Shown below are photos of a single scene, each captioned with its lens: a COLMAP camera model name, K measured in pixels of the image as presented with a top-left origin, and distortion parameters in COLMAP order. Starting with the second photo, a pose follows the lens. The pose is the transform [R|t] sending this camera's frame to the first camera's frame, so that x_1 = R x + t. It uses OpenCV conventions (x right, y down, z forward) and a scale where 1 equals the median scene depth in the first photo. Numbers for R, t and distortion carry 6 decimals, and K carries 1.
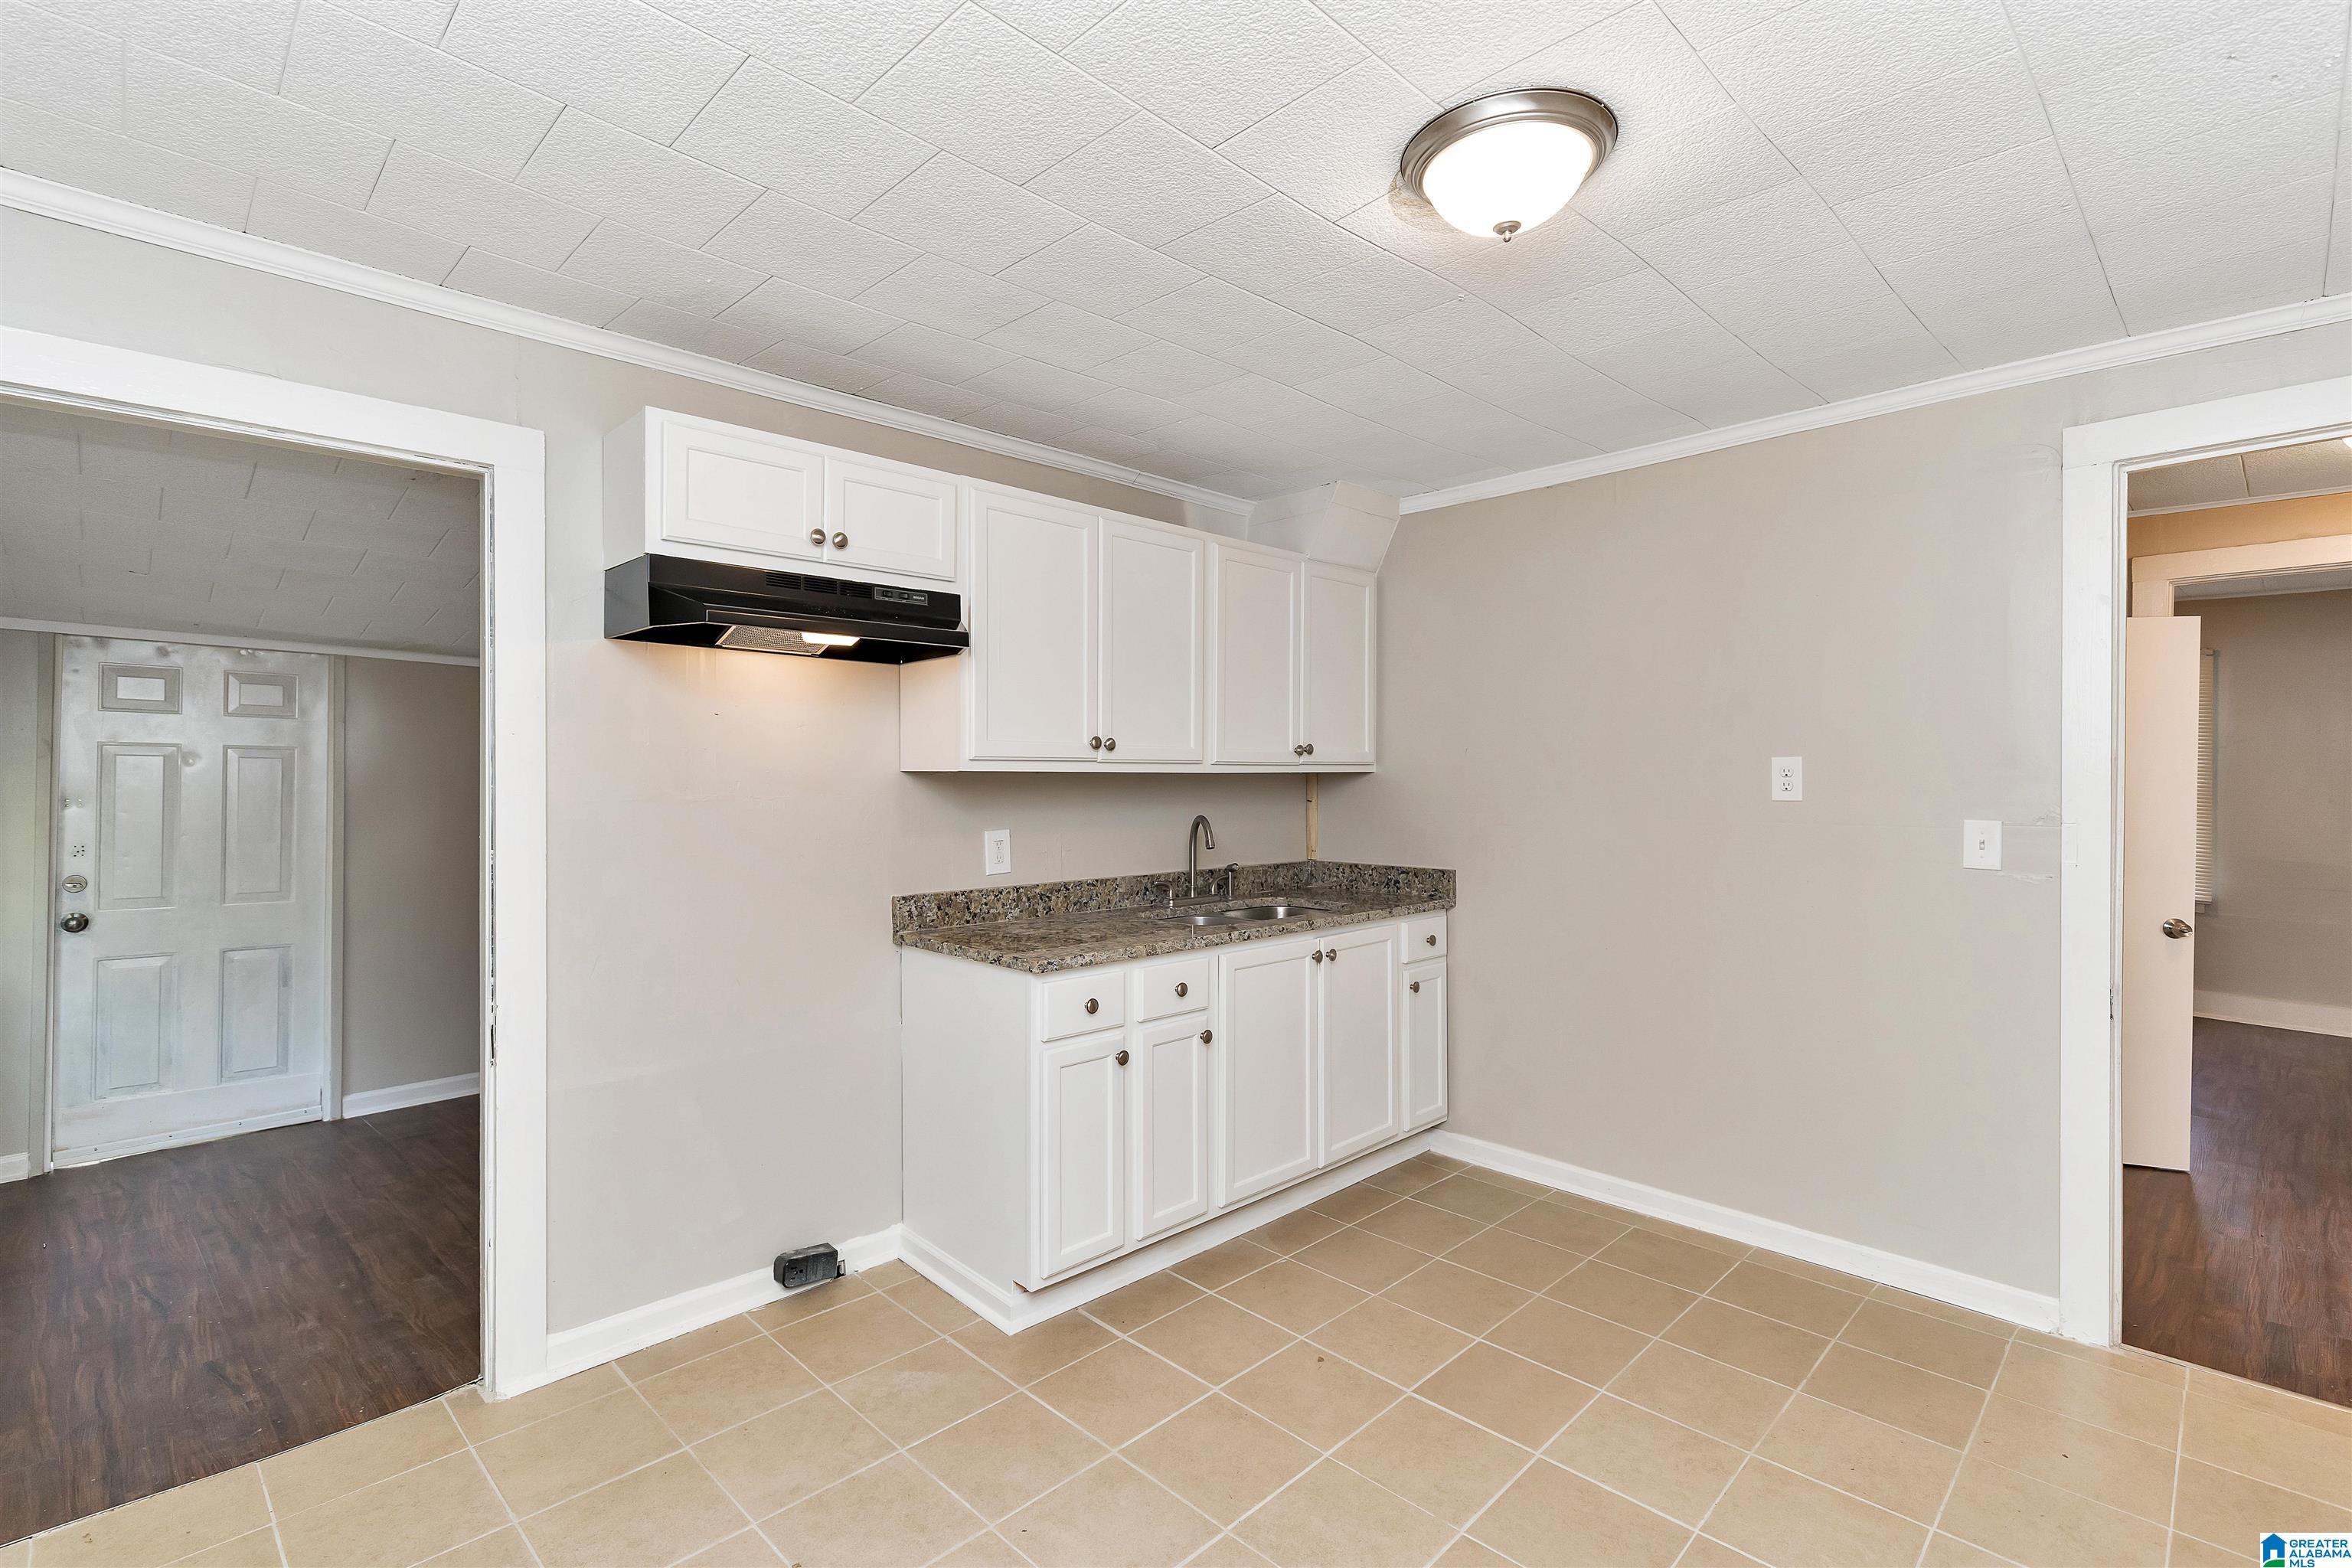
lens RADIAL K [[1068.4, 0, 1180.3], [0, 1068.4, 773.5], [0, 0, 1]] dist [0.001873, 0.000116]
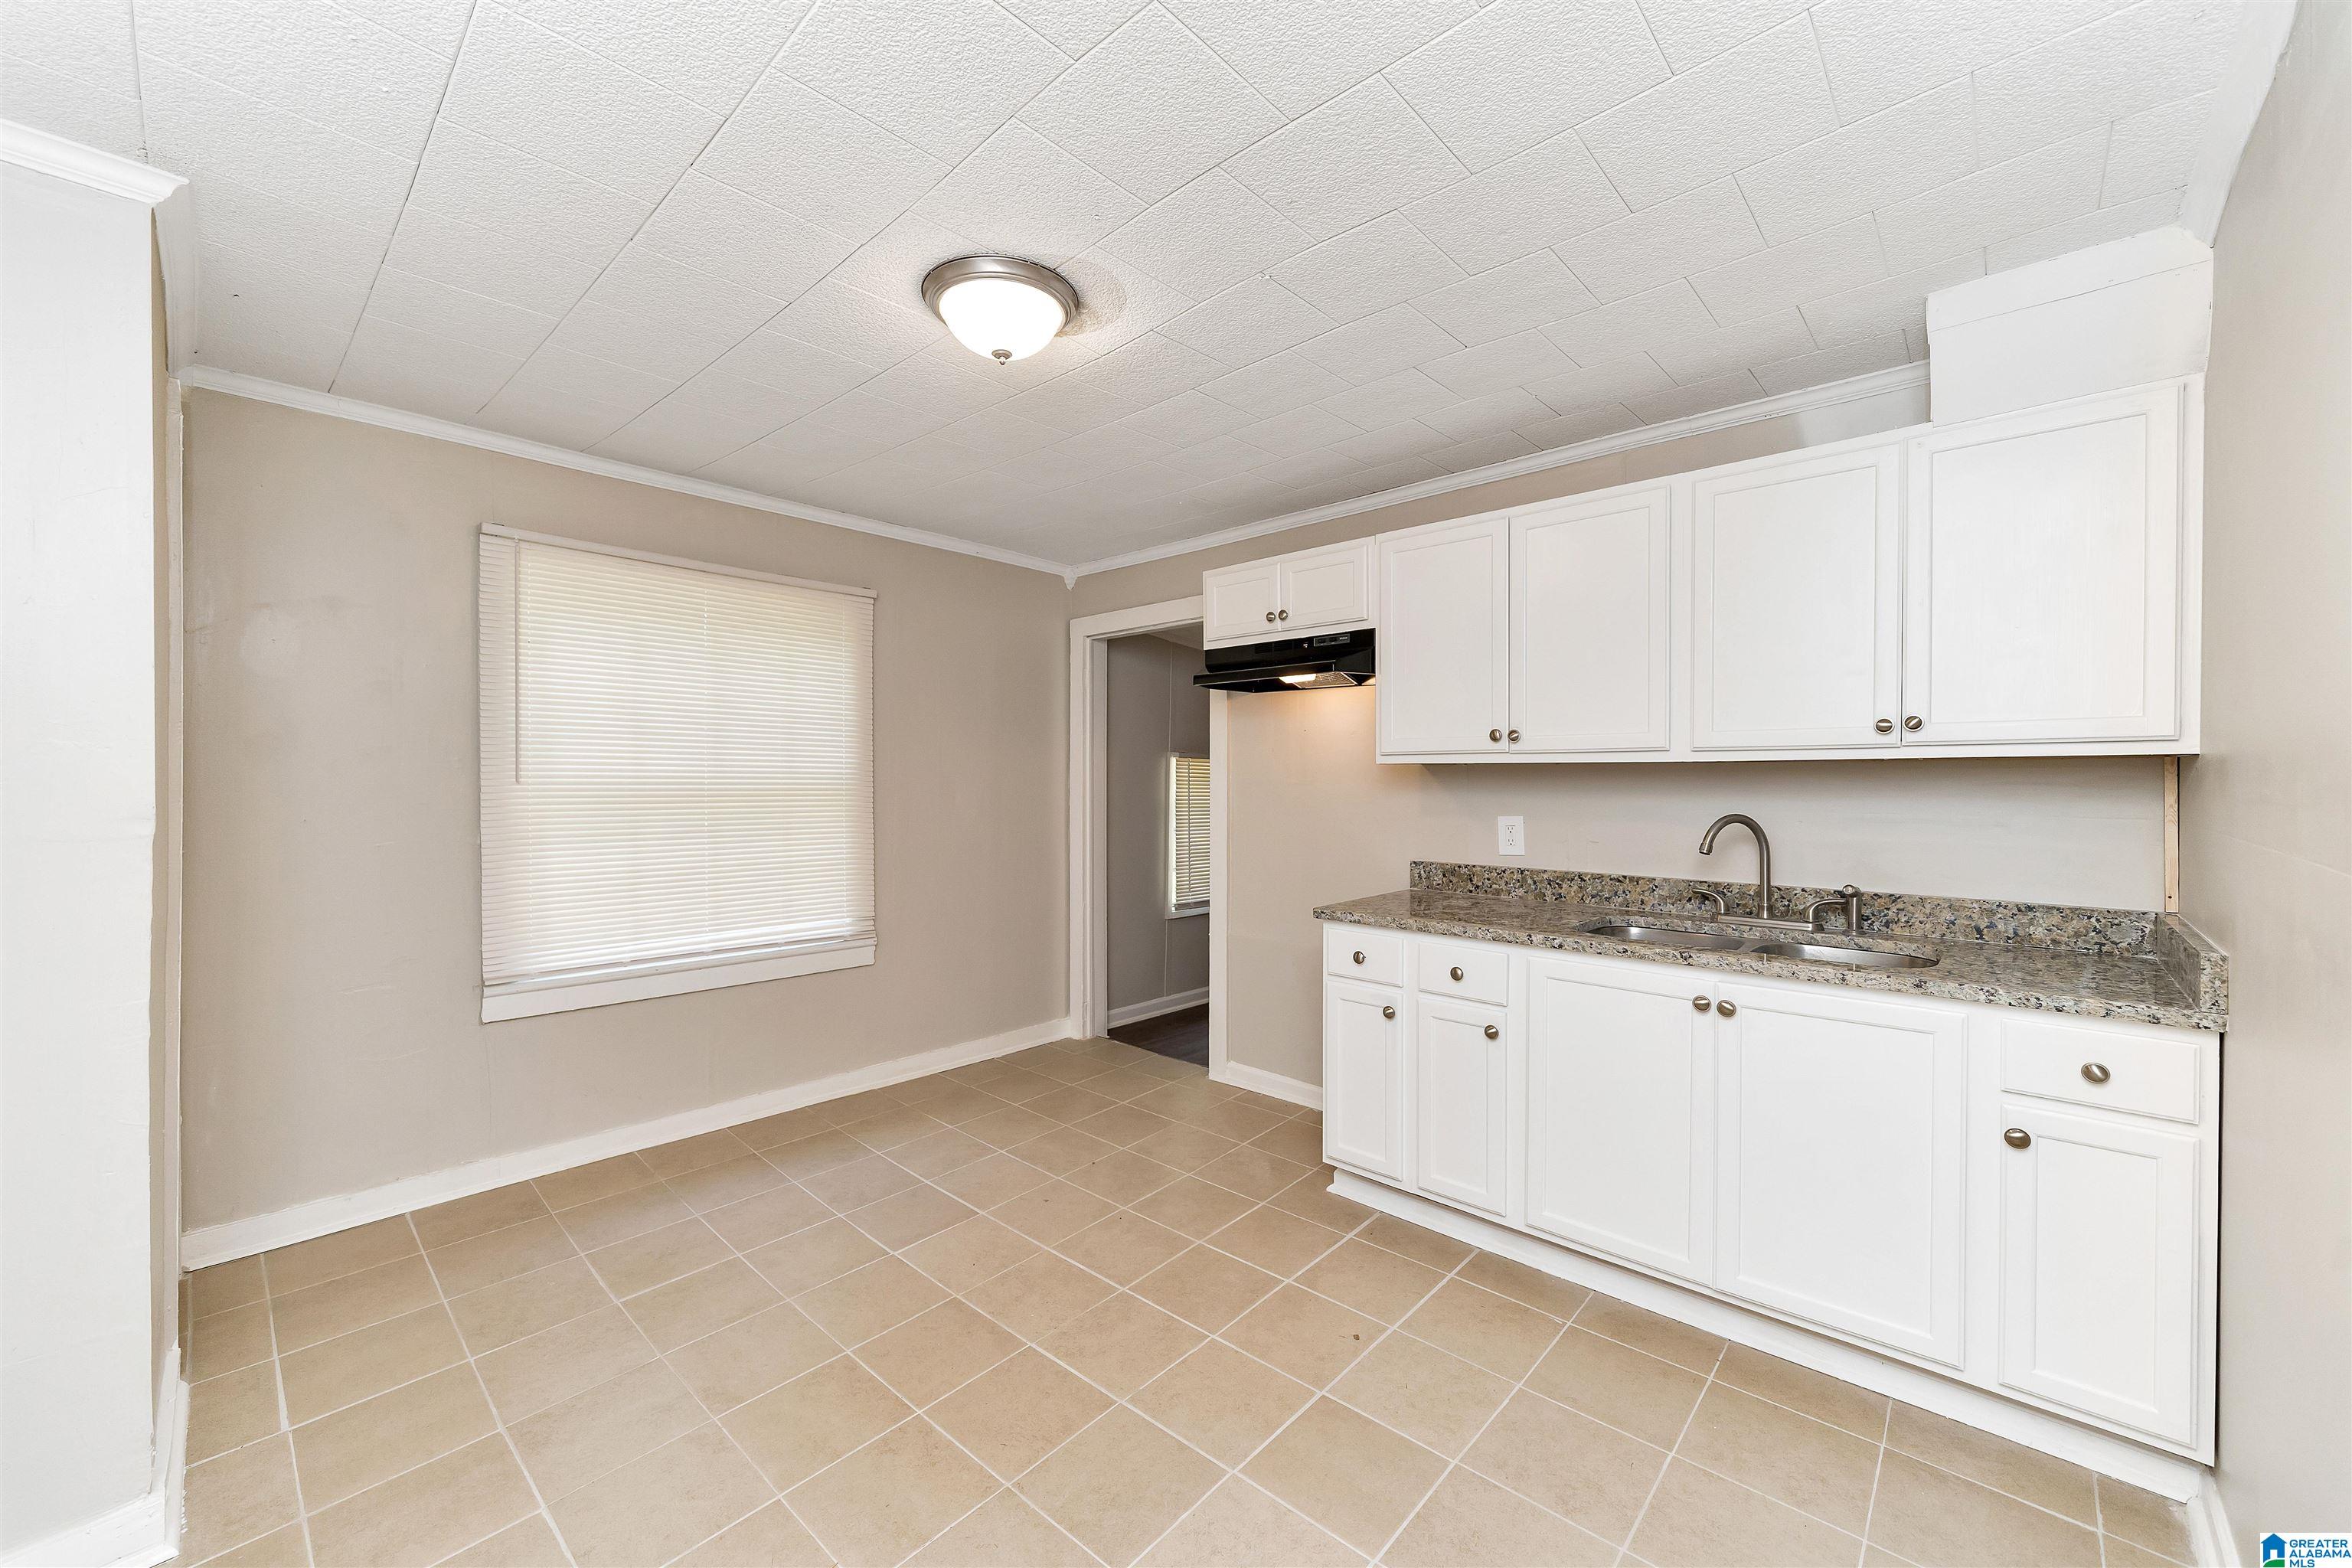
lens RADIAL K [[909.6, 0, 1174.6], [0, 909.6, 774.5], [0, 0, 1]] dist [-0.002228, -0.000252]
pose [[0.047655, -0.000740, -0.998864, 0.755145], [0.003882, 0.999992, -0.000555, 0.008883], [0.998856, -0.003851, 0.047658, 0.601824]]
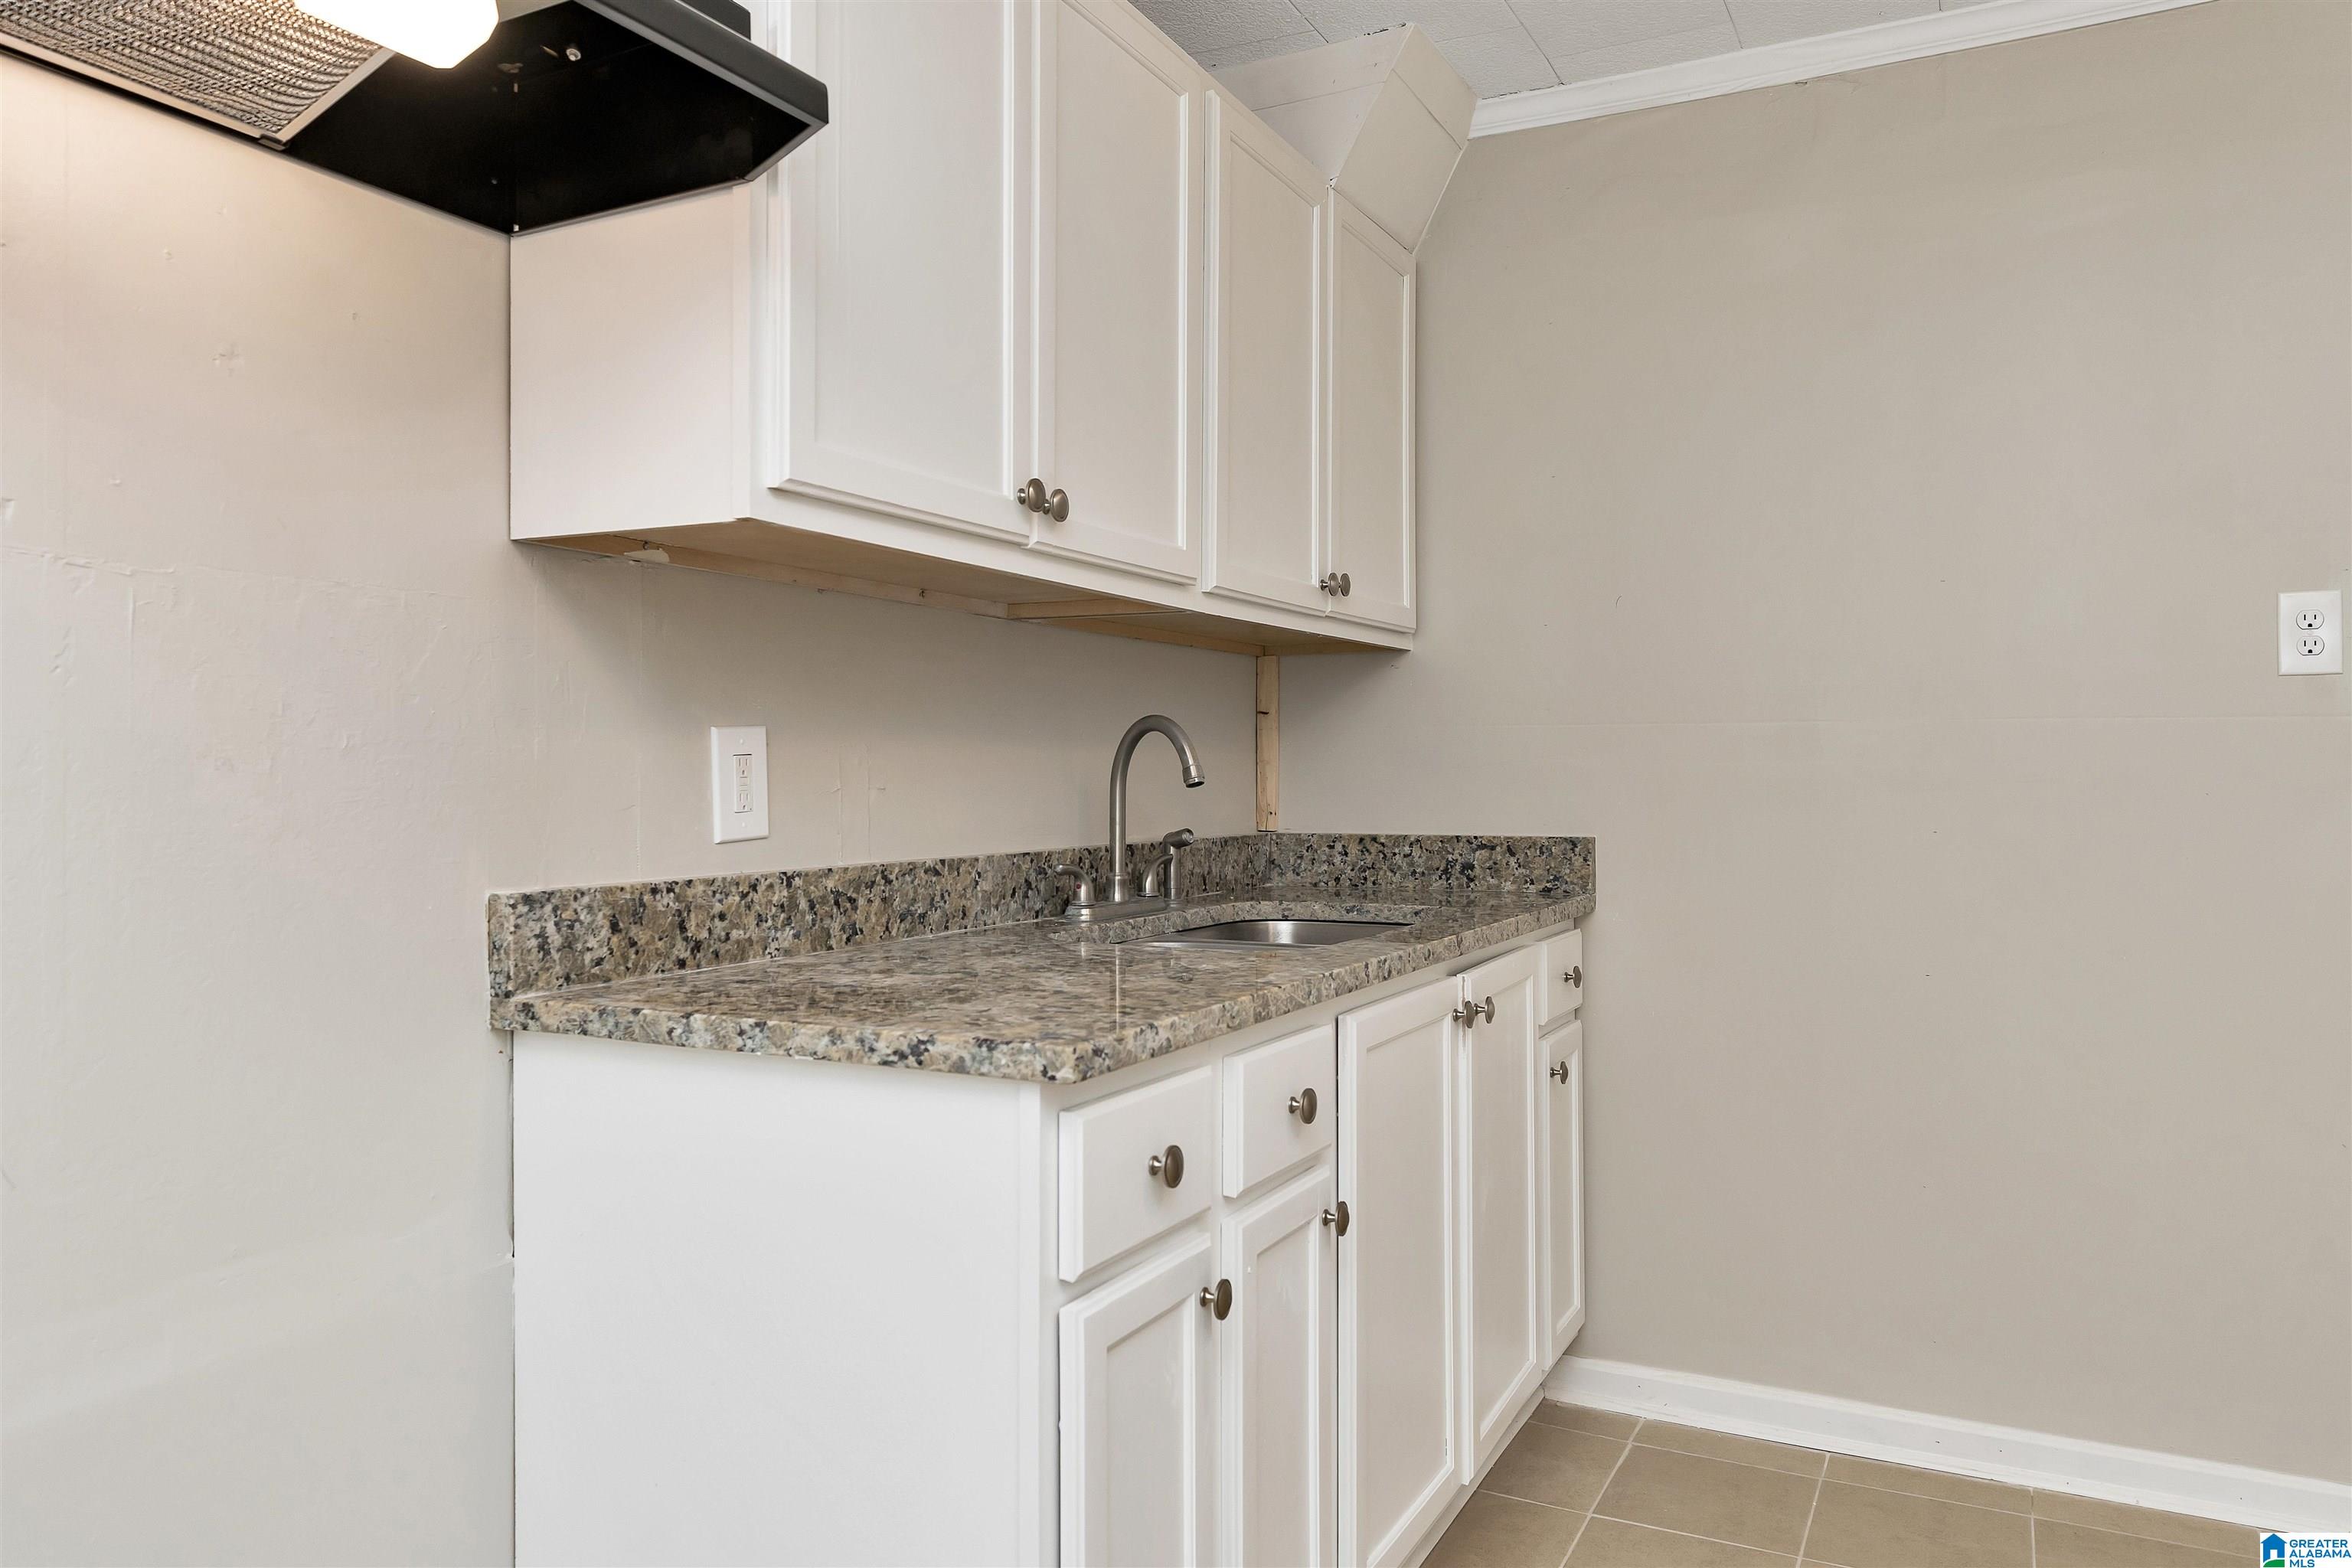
lens RADIAL K [[1632.4, 0, 1174.7], [0, 1632.4, 765.7], [0, 0, 1]] dist [0.008670, -0.000061]
pose [[0.949393, -0.000515, 0.314089, -0.205880], [0.001225, 0.999997, -0.002062, 0.067878], [-0.314087, 0.002343, 0.949391, 0.386222]]
